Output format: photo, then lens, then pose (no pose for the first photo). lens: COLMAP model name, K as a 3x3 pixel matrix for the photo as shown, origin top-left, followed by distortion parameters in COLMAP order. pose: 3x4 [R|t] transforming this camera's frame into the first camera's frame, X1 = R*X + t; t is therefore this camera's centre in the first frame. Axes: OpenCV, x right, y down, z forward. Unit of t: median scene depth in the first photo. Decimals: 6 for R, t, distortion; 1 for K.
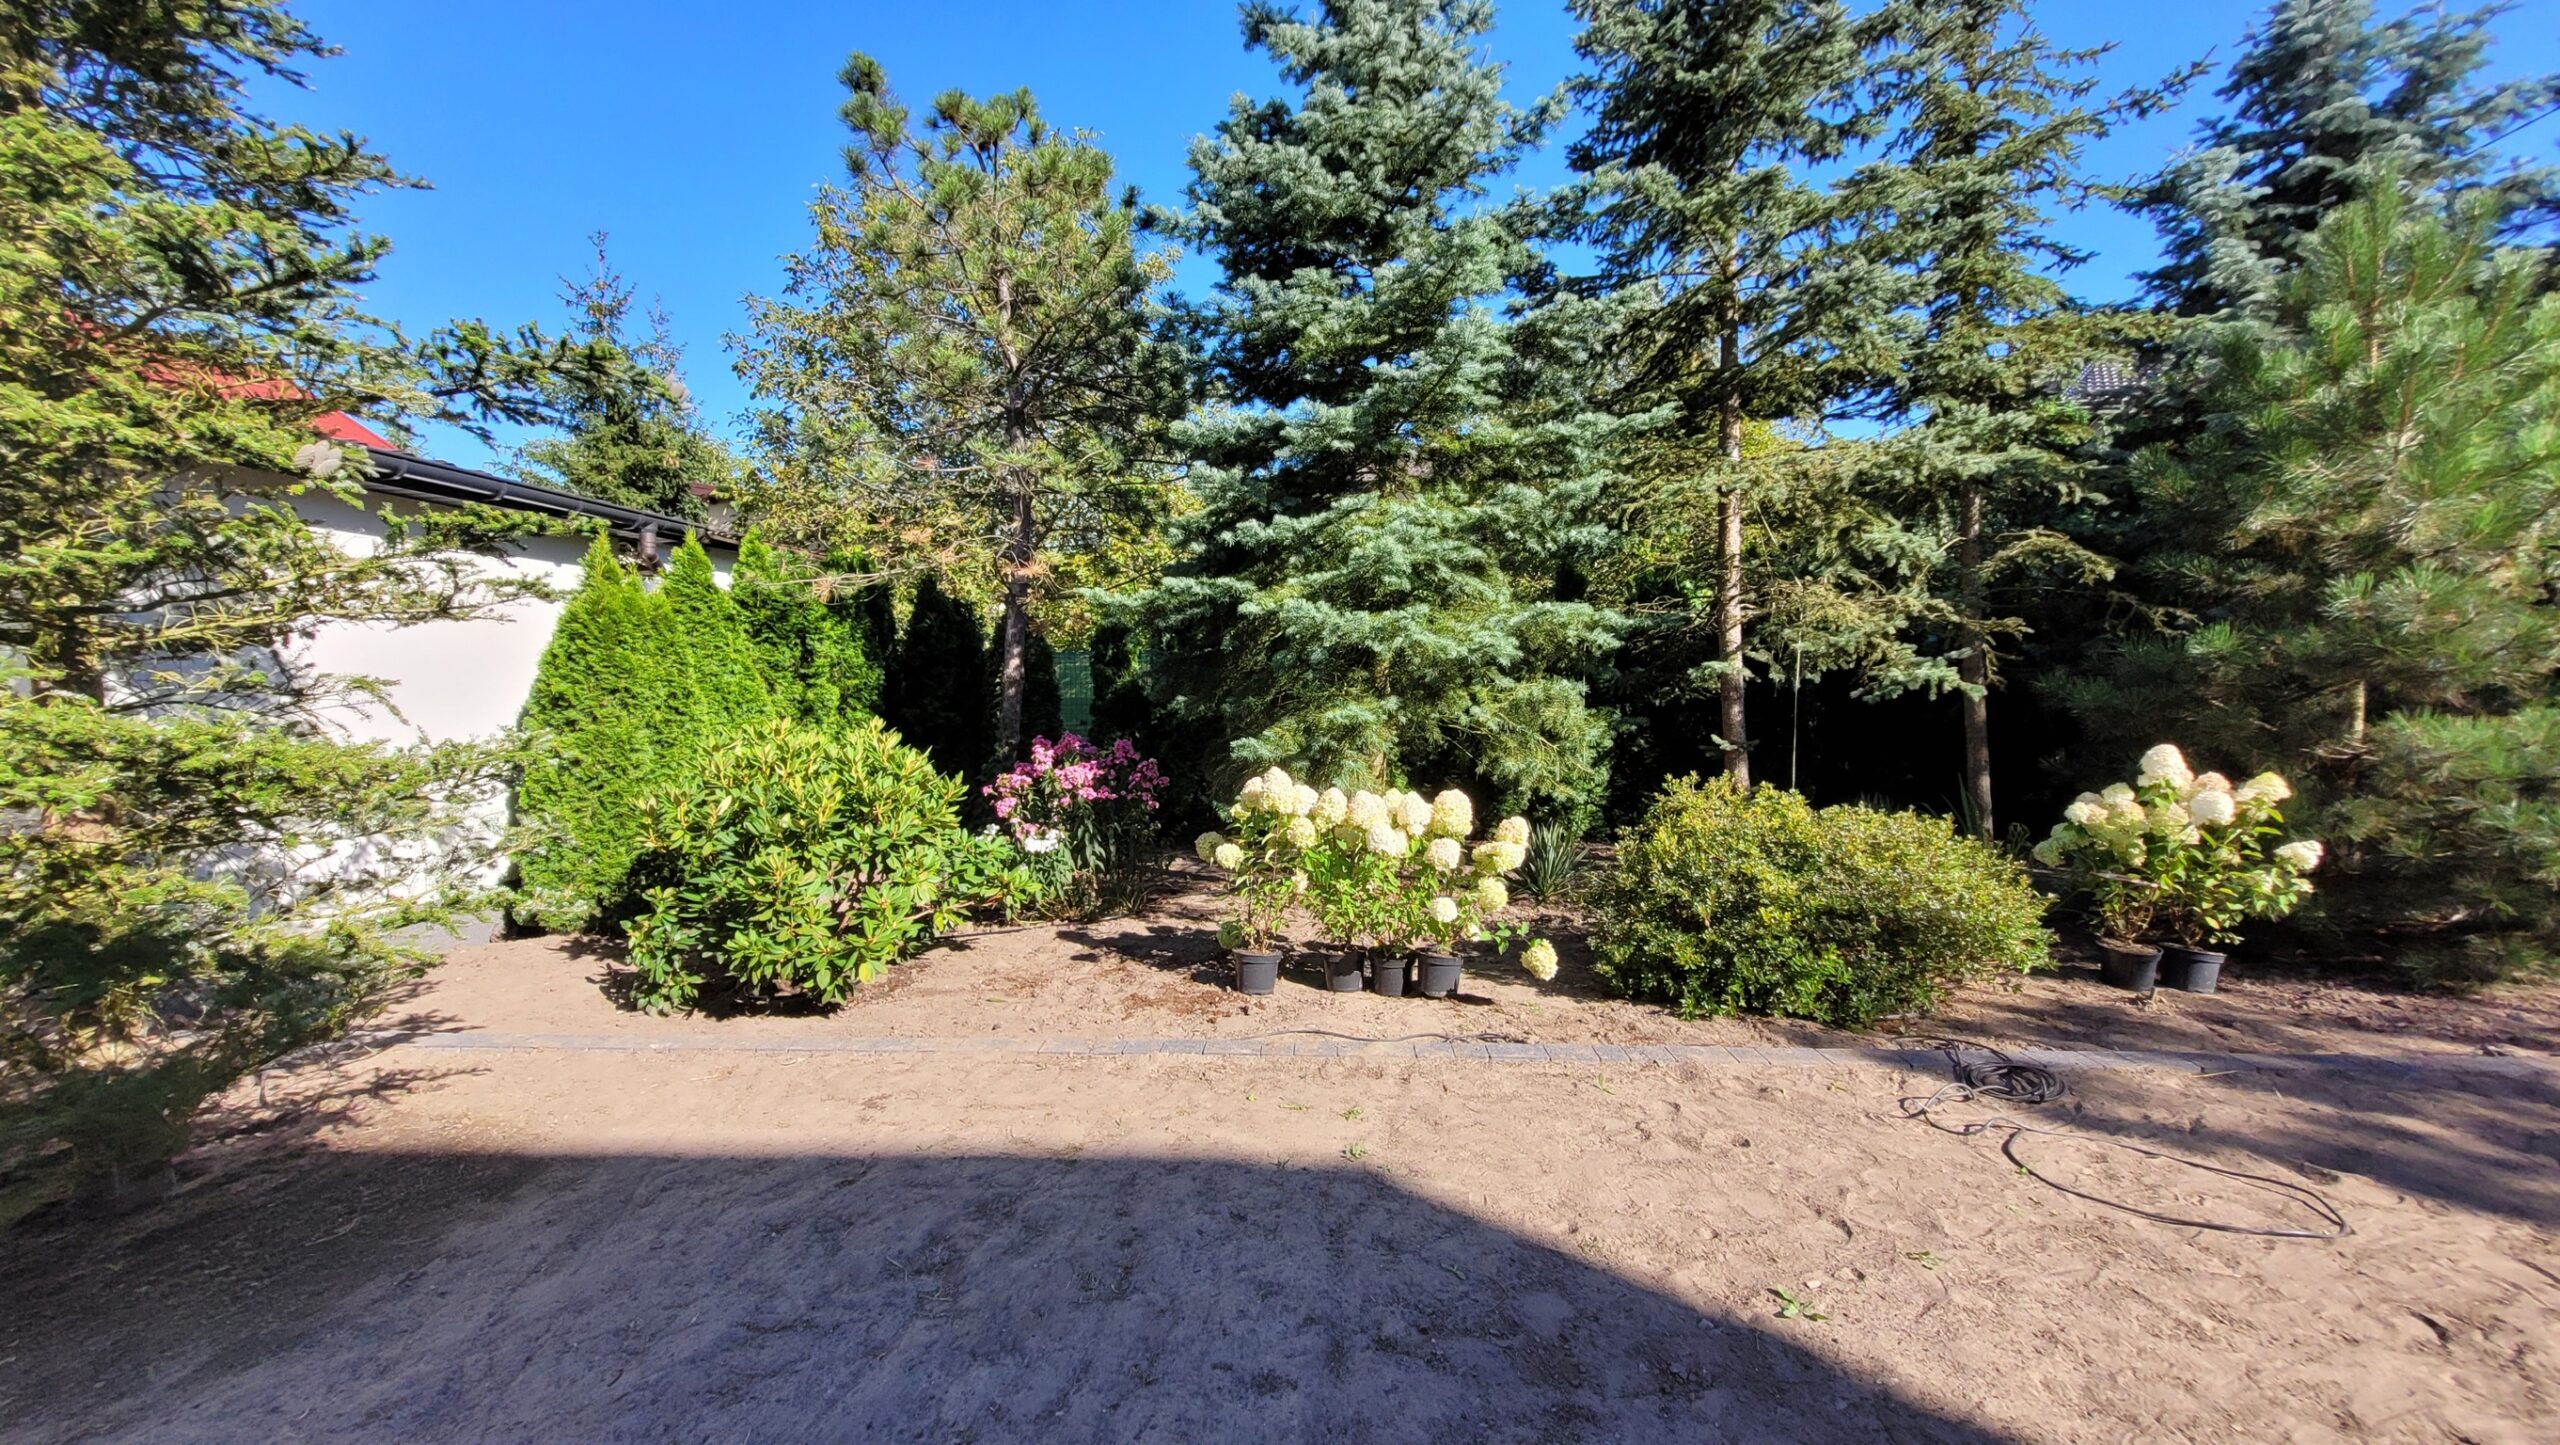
lens RADIAL K [[982.6, 0, 1280.0], [0, 982.6, 722.5], [0, 0, 1]] dist [-0.001319, -0.000196]
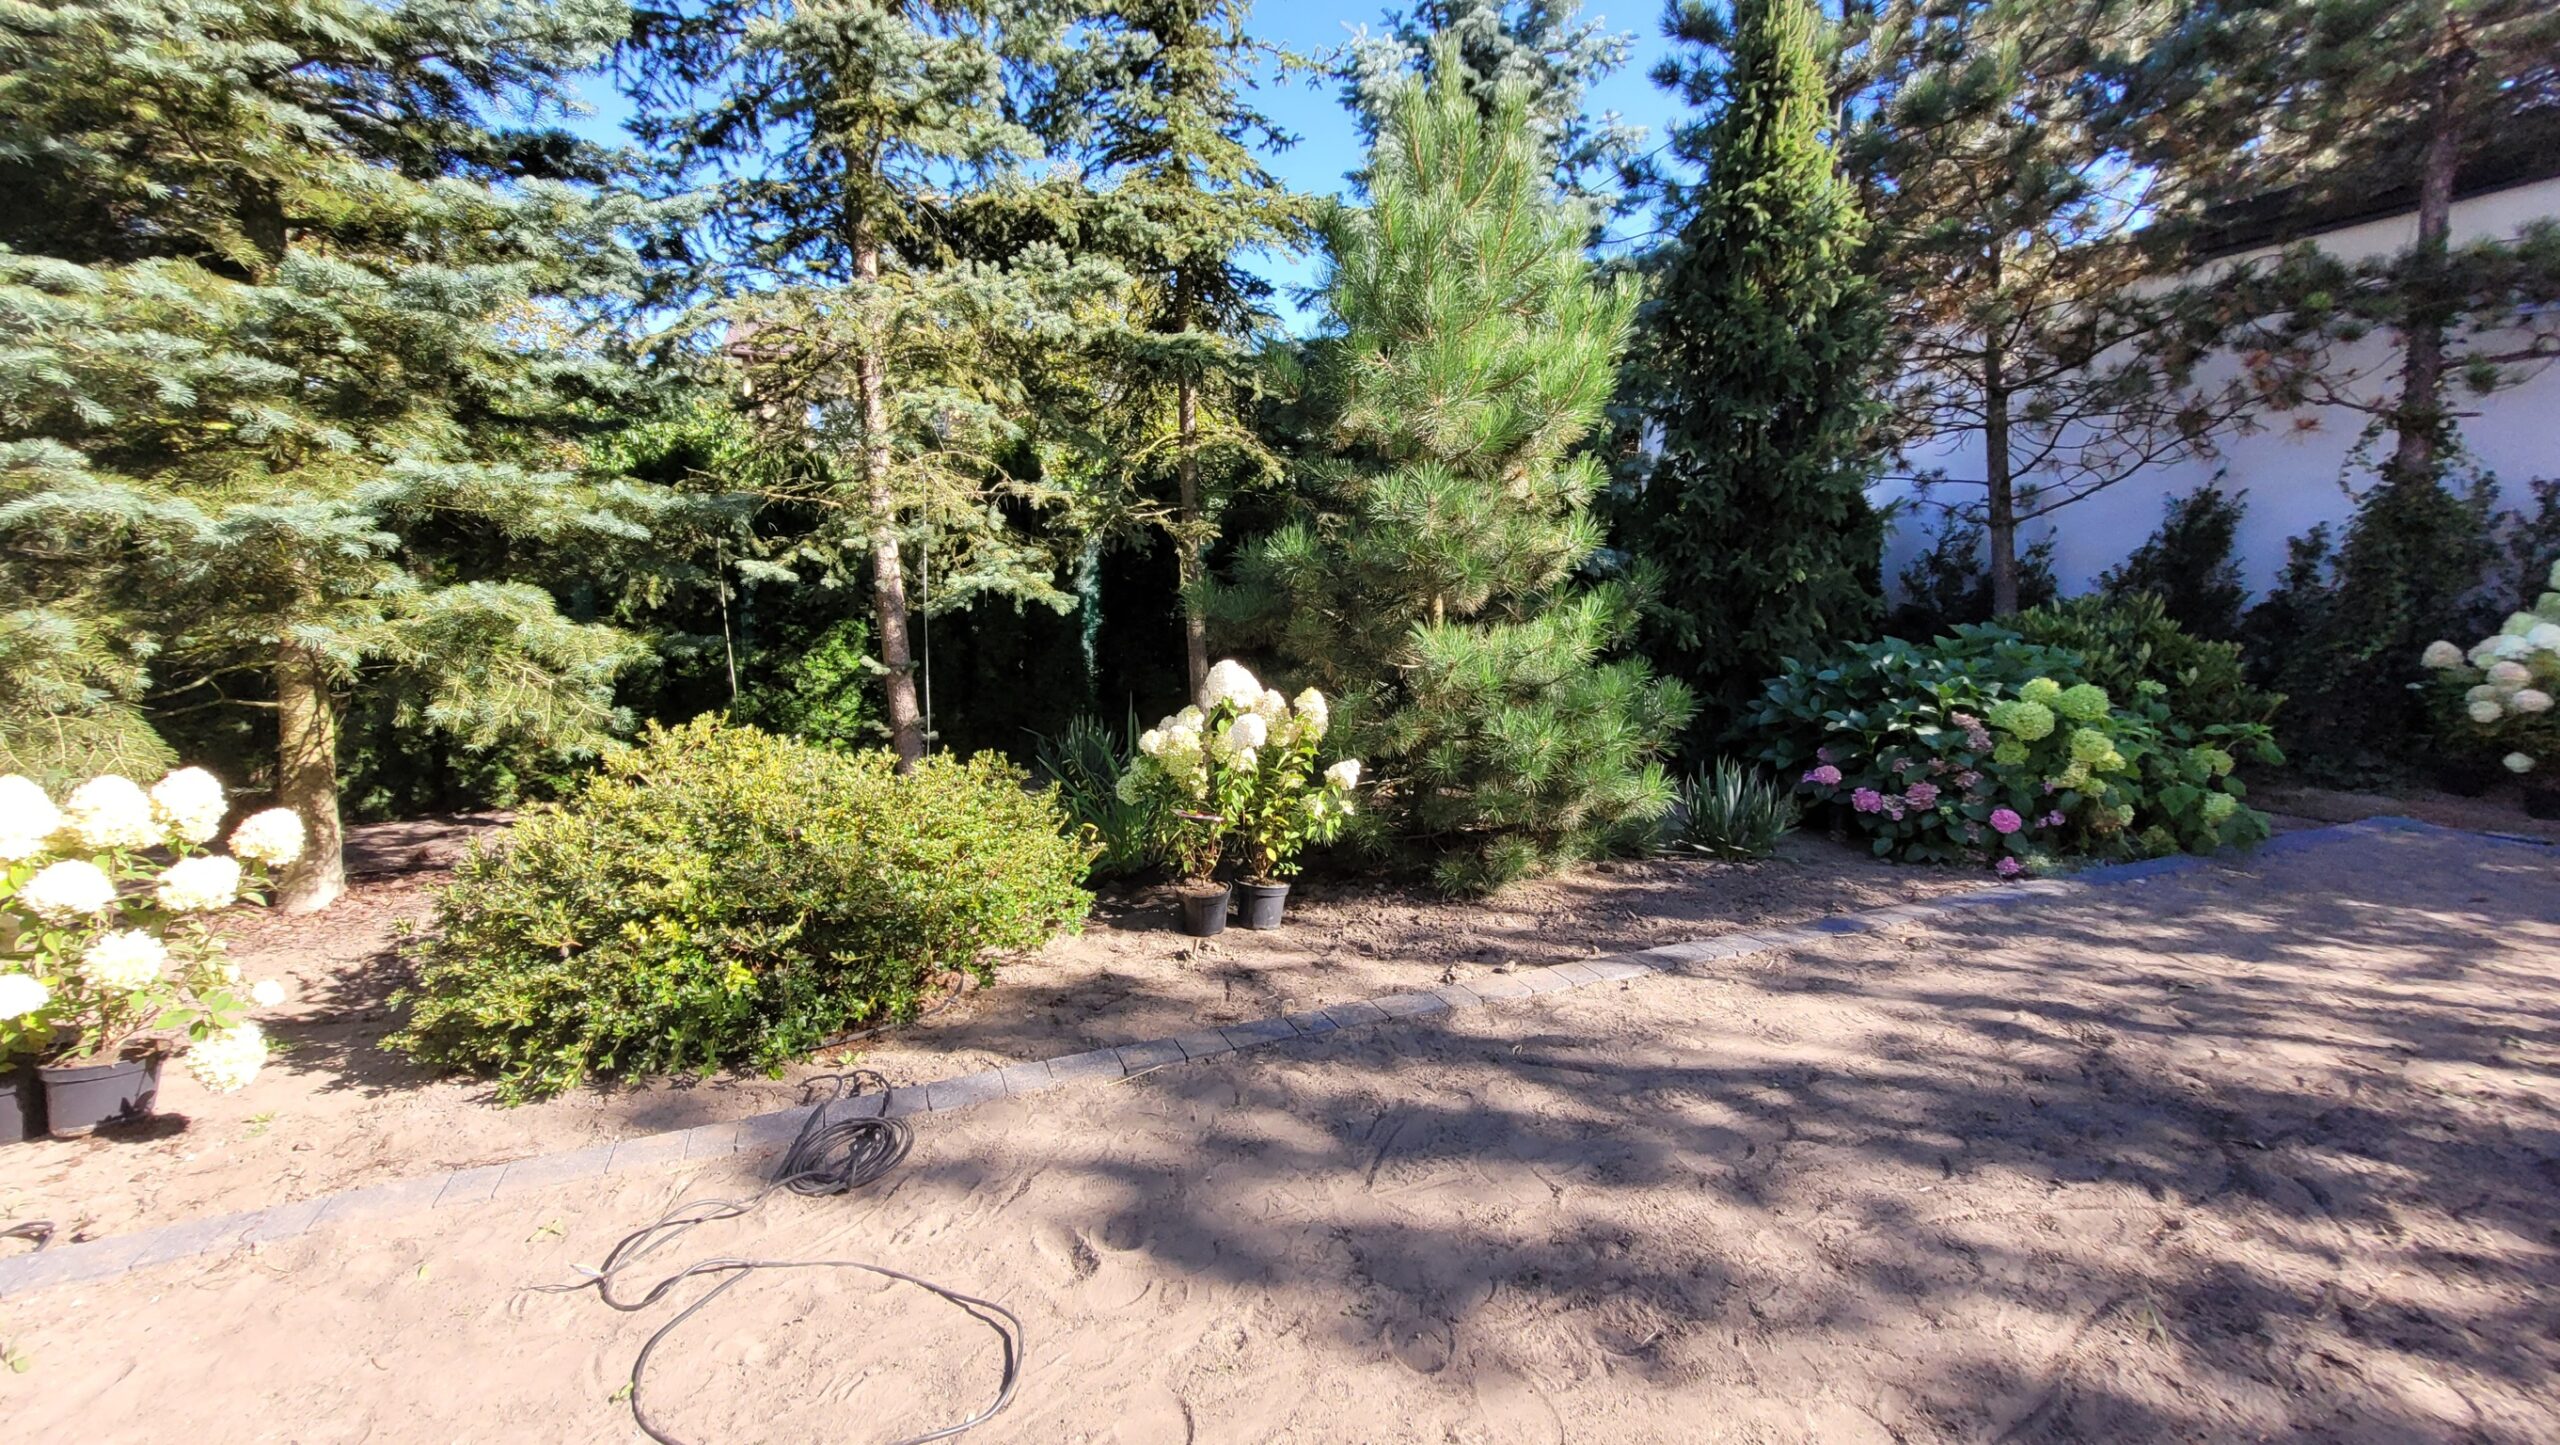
lens RADIAL K [[982.6, 0, 1280.0], [0, 982.6, 722.5], [0, 0, 1]] dist [-0.001319, -0.000196]
pose [[0.893769, -0.053512, 0.445323, 0.550720], [0.013529, 0.995622, 0.092484, -0.004399], [-0.448323, -0.076635, 0.890581, 0.183256]]
